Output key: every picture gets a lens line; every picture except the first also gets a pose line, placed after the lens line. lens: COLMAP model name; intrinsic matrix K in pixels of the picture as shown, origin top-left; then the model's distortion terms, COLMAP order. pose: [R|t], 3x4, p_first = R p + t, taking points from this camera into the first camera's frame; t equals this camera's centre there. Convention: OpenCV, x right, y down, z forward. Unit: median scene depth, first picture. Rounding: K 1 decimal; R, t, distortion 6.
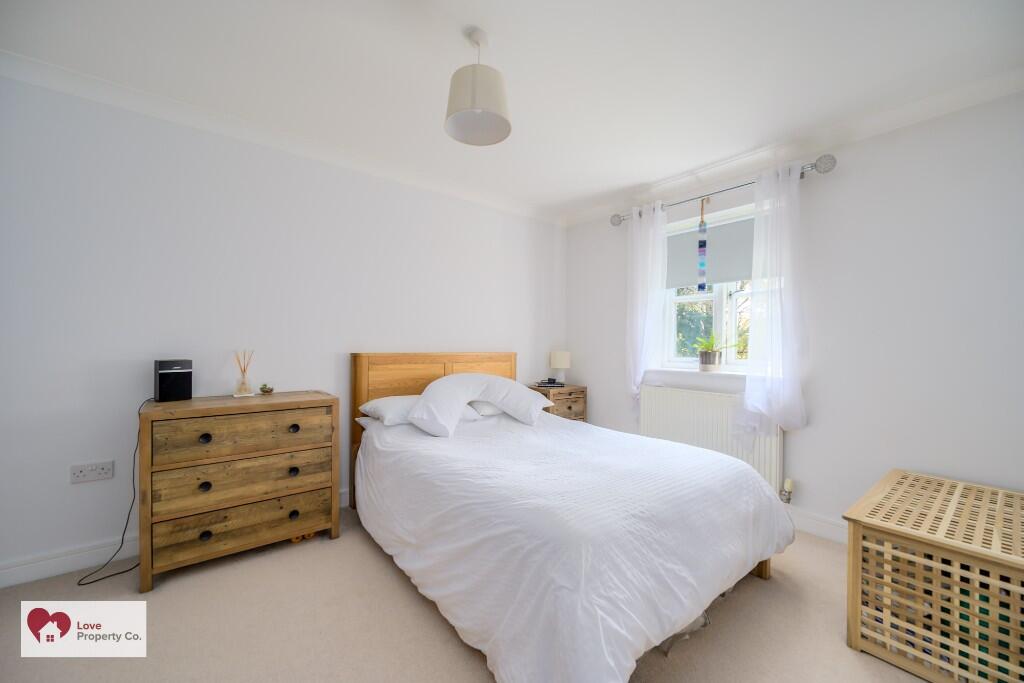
lens RADIAL K [[406.0, 0, 513.8], [0, 406.0, 344.3], [0, 0, 1]] dist [-0.000874, -0.000149]
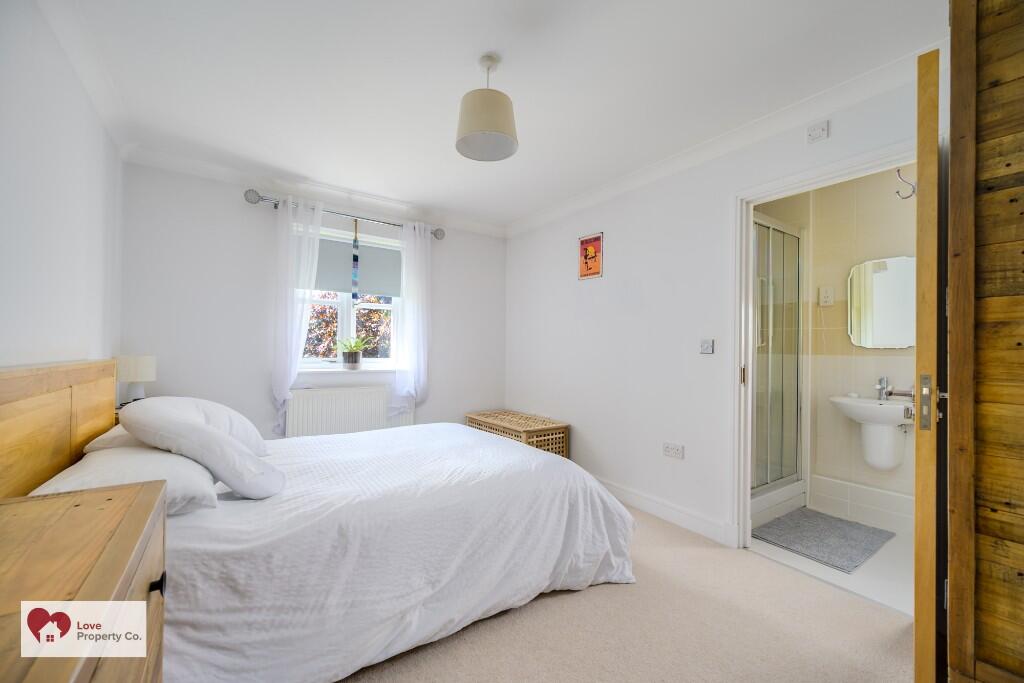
lens RADIAL K [[406.0, 0, 513.8], [0, 406.0, 344.3], [0, 0, 1]] dist [-0.000874, -0.000149]
pose [[0.057458, 0.000284, 0.998348, -0.653043], [-0.009037, 0.999959, 0.000235, -0.008649], [-0.998307, -0.009036, 0.057459, 0.488963]]
